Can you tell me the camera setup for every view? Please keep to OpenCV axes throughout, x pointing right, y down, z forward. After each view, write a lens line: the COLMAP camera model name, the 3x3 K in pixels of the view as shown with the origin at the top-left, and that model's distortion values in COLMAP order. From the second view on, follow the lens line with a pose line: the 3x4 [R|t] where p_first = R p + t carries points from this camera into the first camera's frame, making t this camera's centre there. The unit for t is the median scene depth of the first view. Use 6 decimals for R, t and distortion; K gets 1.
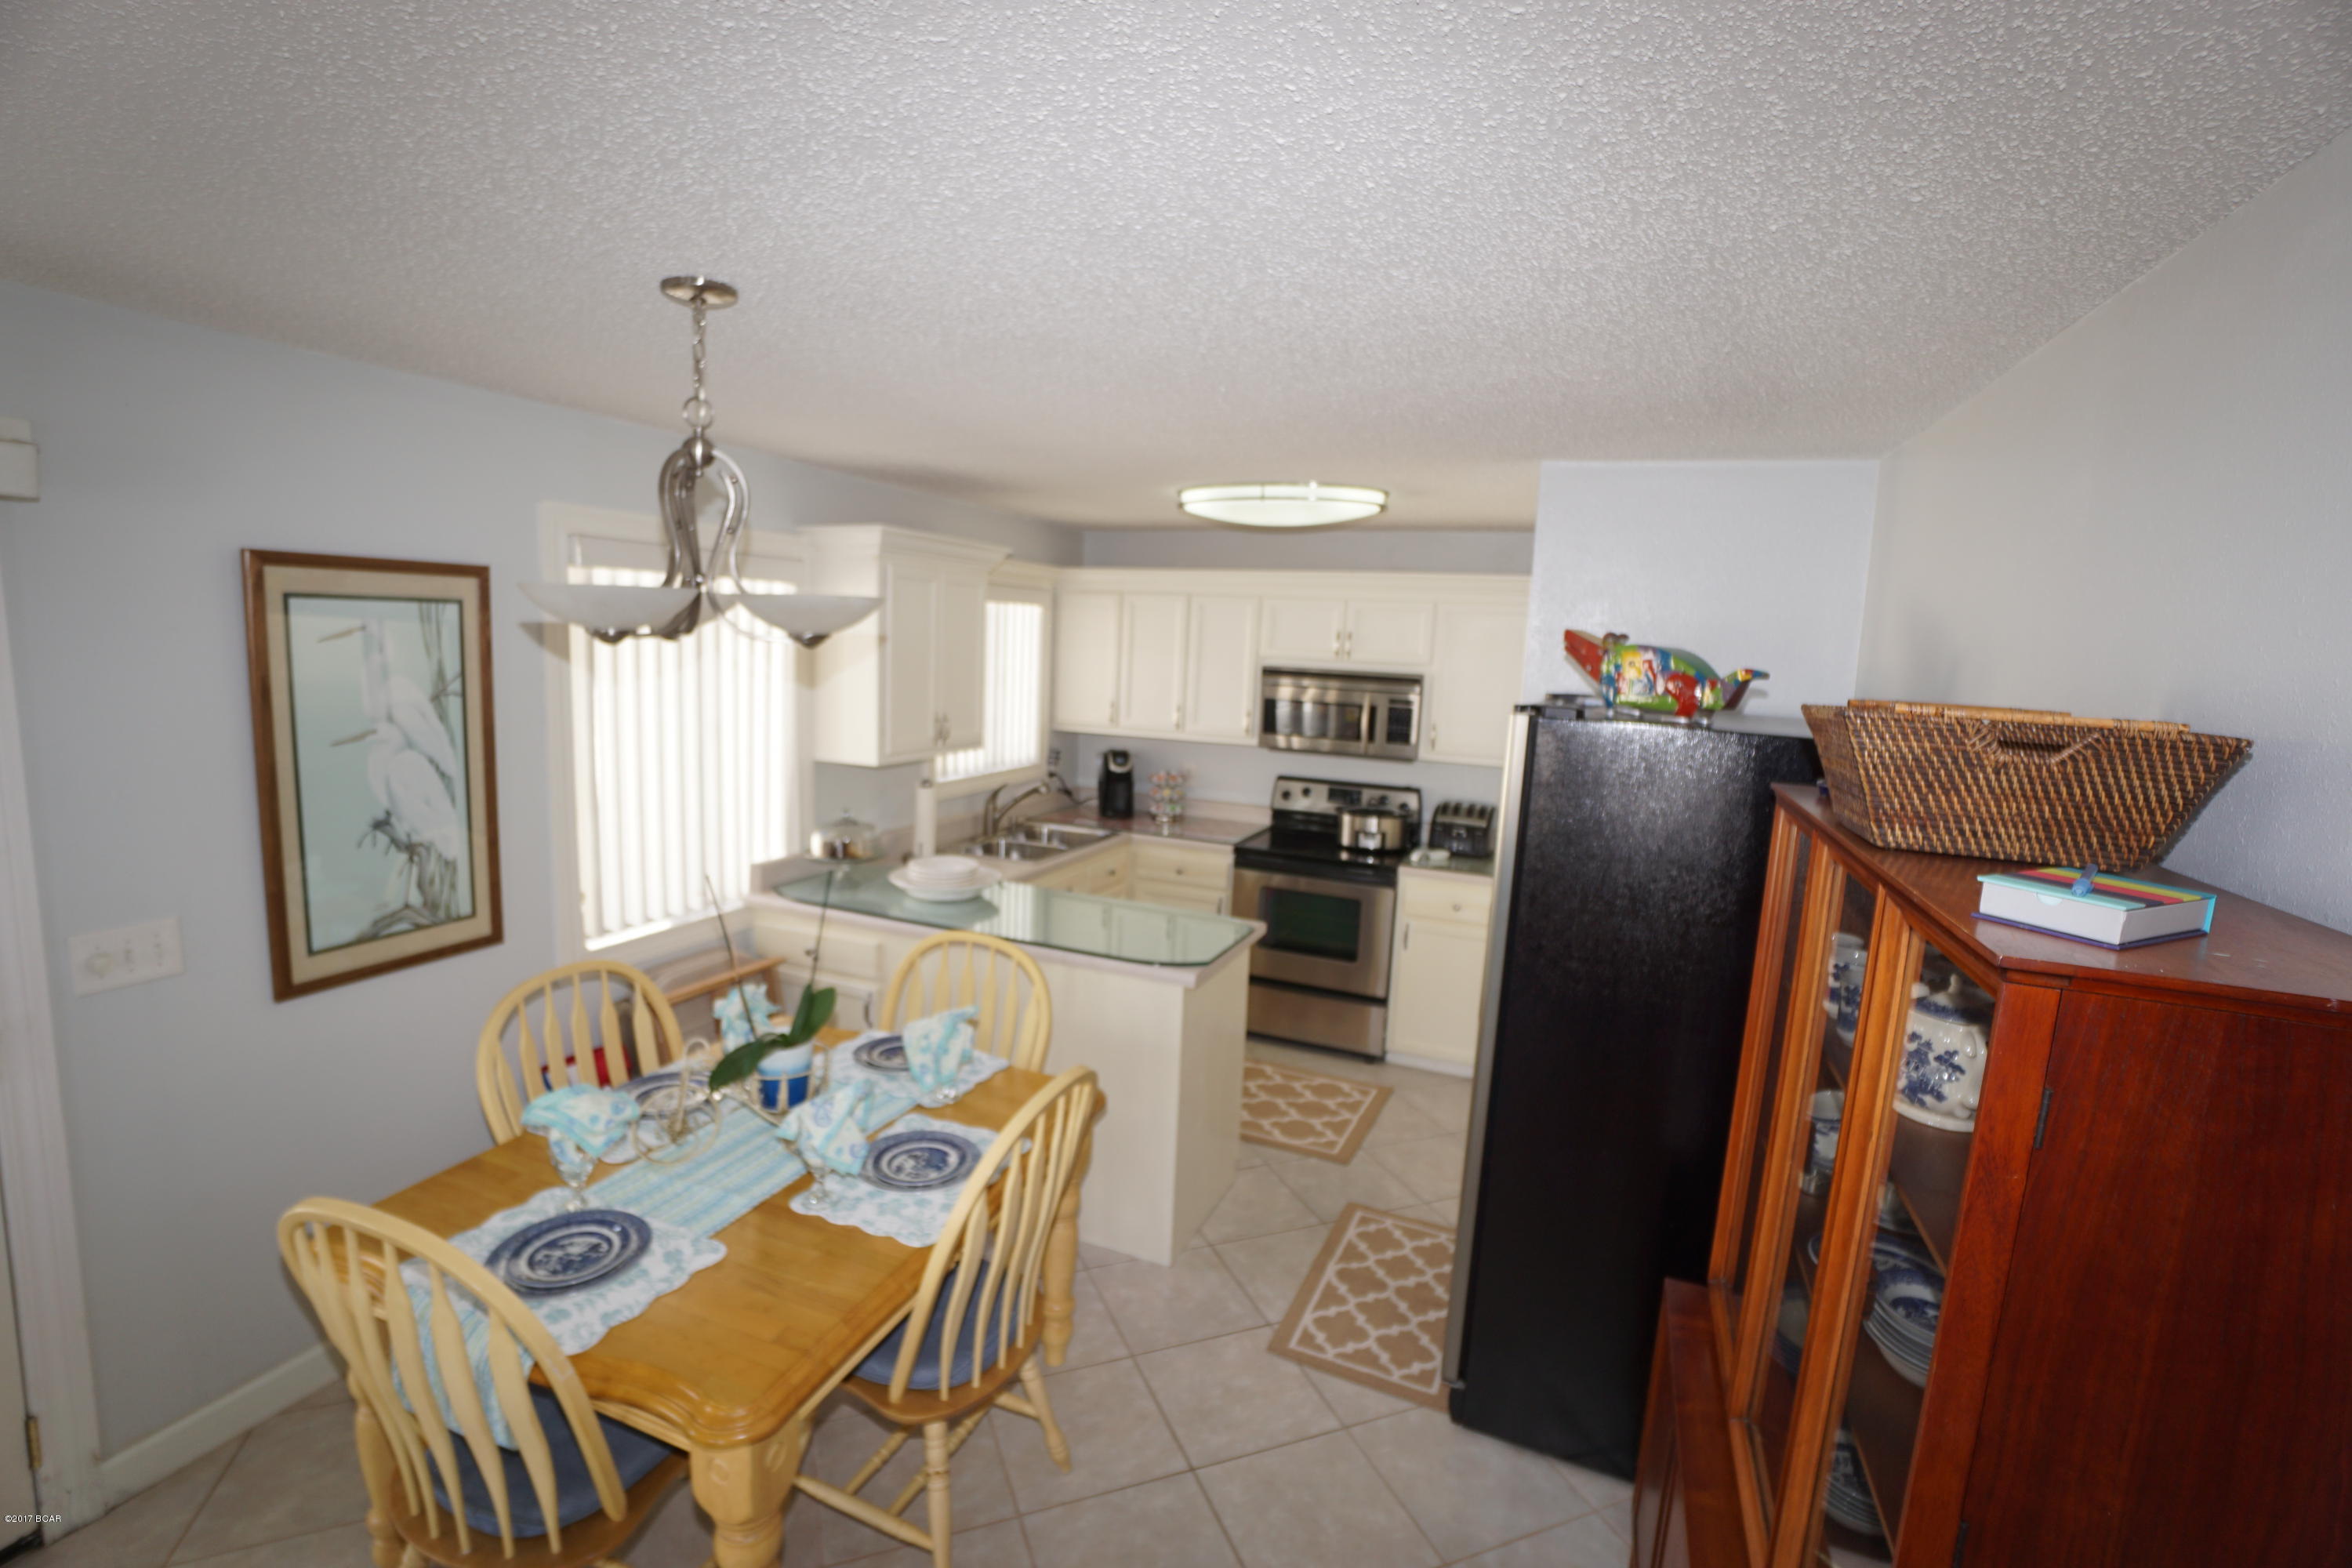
lens RADIAL K [[1041.7, 0, 1161.0], [0, 1041.7, 782.9], [0, 0, 1]] dist [-0.066370, 0.025394]
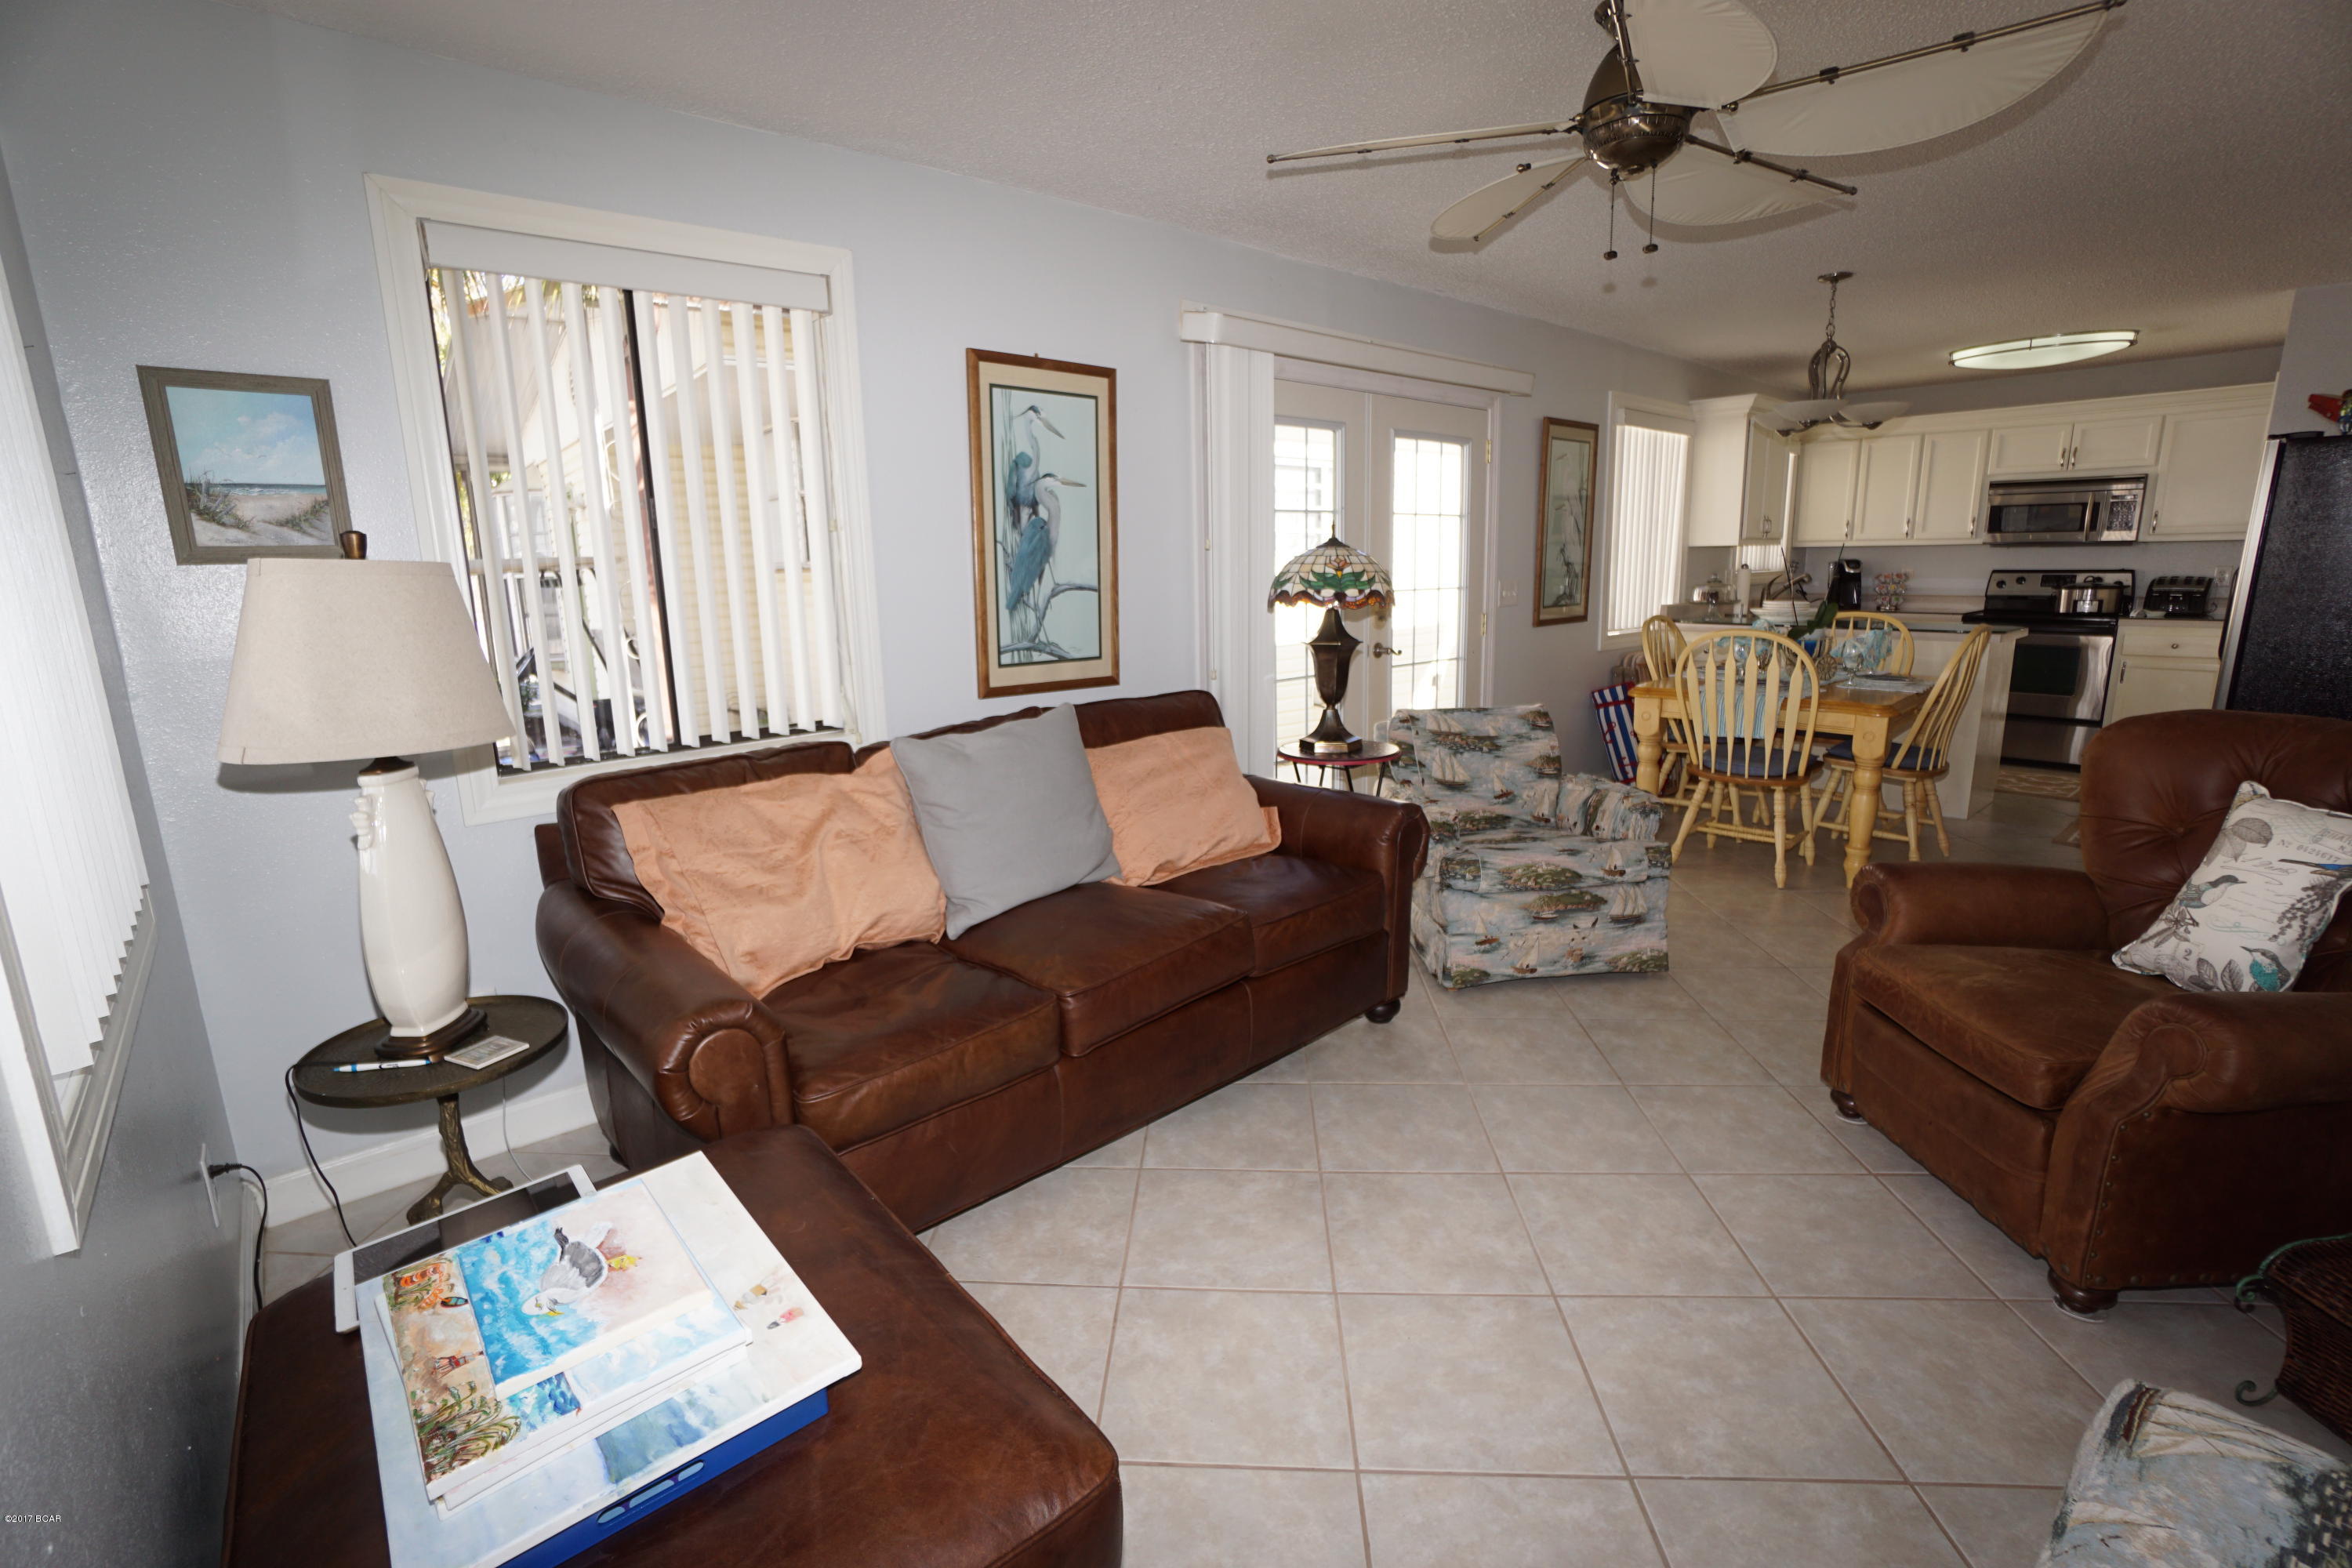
lens RADIAL K [[1064.8, 0, 1161.1], [0, 1064.8, 783.1], [0, 0, 1]] dist [-0.063427, 0.024746]
pose [[0.901137, 0.027491, -0.432662, -0.504924], [-0.000229, 0.998018, 0.062936, 0.345454], [0.433534, -0.056614, 0.899357, -1.215316]]
